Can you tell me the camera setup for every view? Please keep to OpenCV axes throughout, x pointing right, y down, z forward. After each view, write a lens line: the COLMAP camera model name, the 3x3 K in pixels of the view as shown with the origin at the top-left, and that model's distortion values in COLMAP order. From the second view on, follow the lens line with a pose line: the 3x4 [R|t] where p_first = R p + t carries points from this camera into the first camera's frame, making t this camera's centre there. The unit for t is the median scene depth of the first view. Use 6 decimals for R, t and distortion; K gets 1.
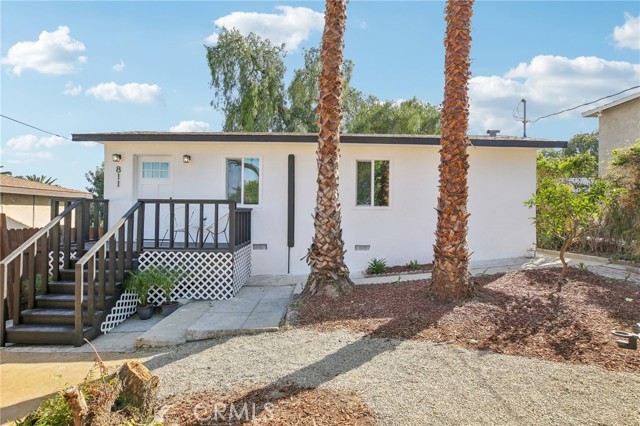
lens RADIAL K [[350.4, 0, 320.0], [0, 350.4, 213.0], [0, 0, 1]] dist [0.001492, 0.000553]
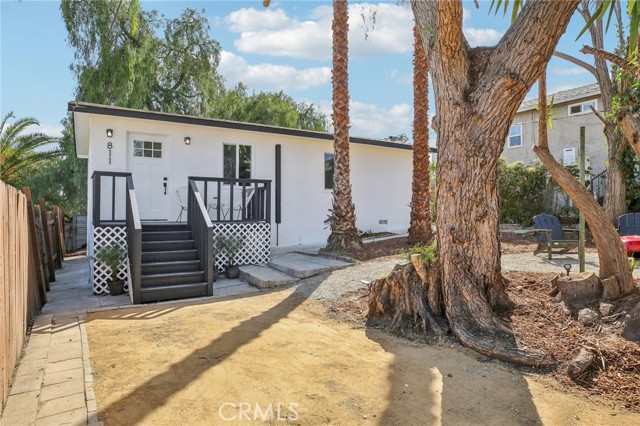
lens RADIAL K [[422.7, 0, 320.0], [0, 422.7, 213.0], [0, 0, 1]] dist [-0.007606, -0.001744]
pose [[0.828833, -0.013469, 0.559334, -0.936647], [0.013032, 0.999904, 0.004767, 0.072536], [-0.559344, 0.003338, 0.828929, -0.310875]]
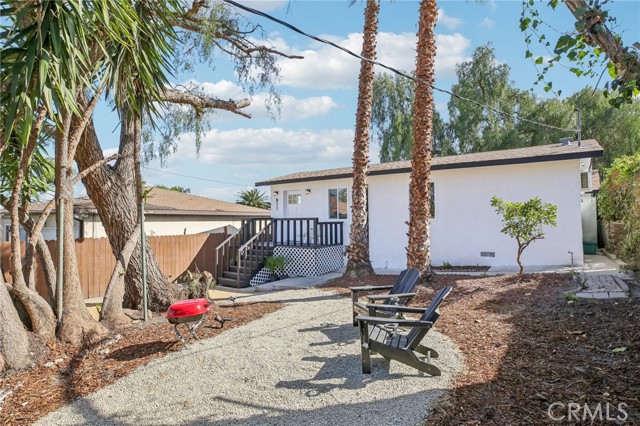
lens RADIAL K [[350.4, 0, 320.0], [0, 350.4, 213.0], [0, 0, 1]] dist [0.001492, 0.000553]
pose [[0.808341, -0.028932, -0.588003, 0.768715], [0.021651, 0.999577, -0.019418, -0.026936], [0.588316, 0.002966, 0.808626, -0.350123]]
